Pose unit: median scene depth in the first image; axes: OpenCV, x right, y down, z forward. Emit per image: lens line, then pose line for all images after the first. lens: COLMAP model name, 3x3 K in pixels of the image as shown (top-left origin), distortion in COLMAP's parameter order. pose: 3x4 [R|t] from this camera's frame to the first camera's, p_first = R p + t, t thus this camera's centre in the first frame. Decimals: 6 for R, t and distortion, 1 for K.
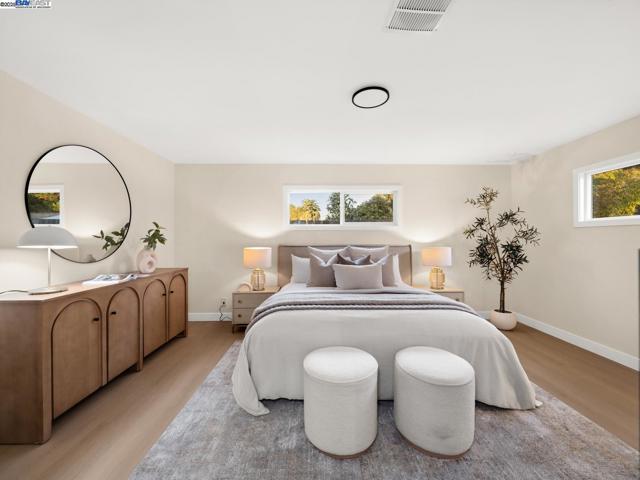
lens RADIAL K [[256.8, 0, 318.1], [0, 256.8, 239.2], [0, 0, 1]] dist [0.001389, -0.001128]
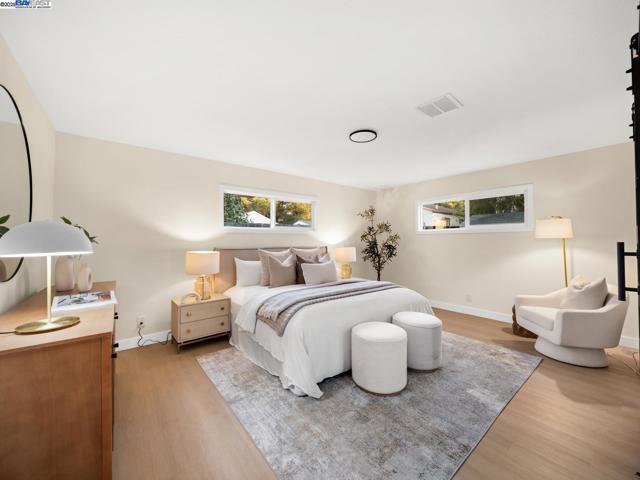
lens RADIAL K [[256.8, 0, 314.5], [0, 256.8, 239.9], [0, 0, 1]] dist [0.001389, -0.001128]
pose [[0.790266, 0.002436, 0.612759, -0.490516], [0.001051, 0.999985, -0.005331, -0.001664], [-0.612763, 0.004857, 0.790252, 0.060124]]
